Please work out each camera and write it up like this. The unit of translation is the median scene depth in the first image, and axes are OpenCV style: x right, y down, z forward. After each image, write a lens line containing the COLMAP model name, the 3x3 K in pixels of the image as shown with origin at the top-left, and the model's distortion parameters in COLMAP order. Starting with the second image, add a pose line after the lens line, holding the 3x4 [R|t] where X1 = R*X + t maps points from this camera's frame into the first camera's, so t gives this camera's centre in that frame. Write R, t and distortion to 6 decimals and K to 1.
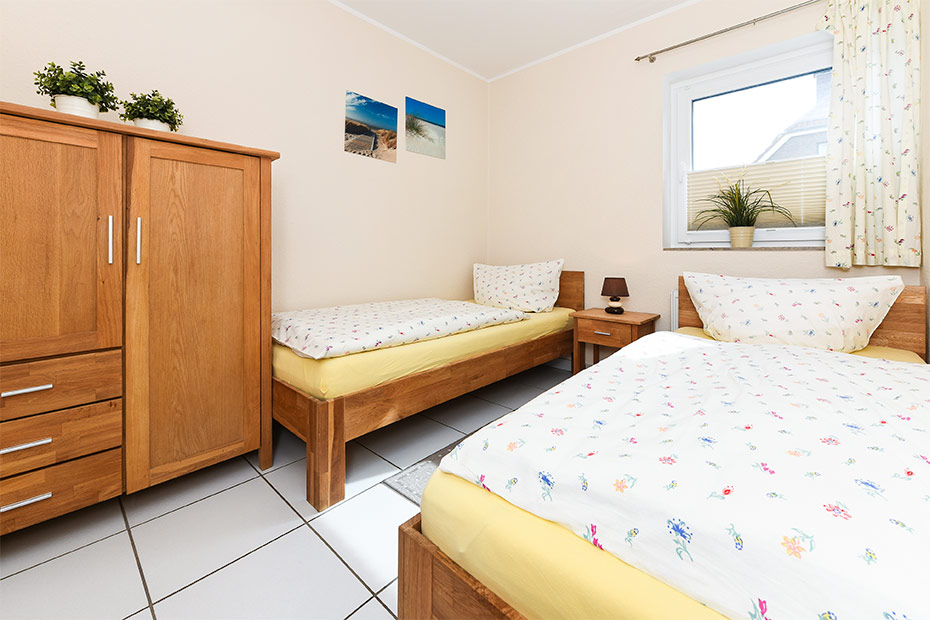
lens RADIAL K [[372.2, 0, 464.8], [0, 372.2, 252.0], [0, 0, 1]] dist [0.000763, 0.000084]
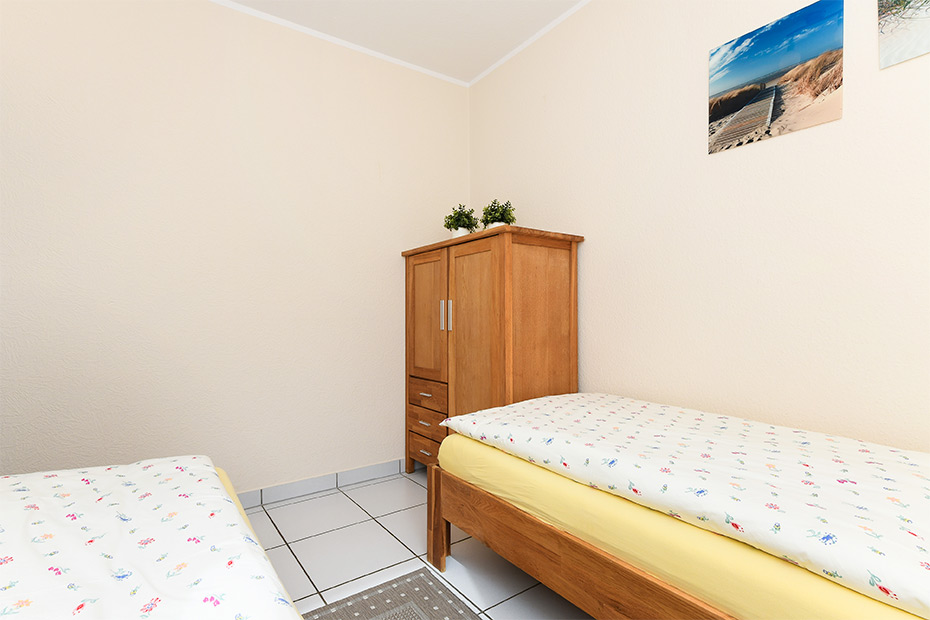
lens RADIAL K [[453.5, 0, 463.8], [0, 453.5, 334.4], [0, 0, 1]] dist [-0.016551, -0.000320]
pose [[-0.213877, 0.034991, -0.976234, 0.517724], [0.006311, 0.999387, 0.034438, -0.009575], [0.976840, 0.001205, -0.213967, 0.826218]]
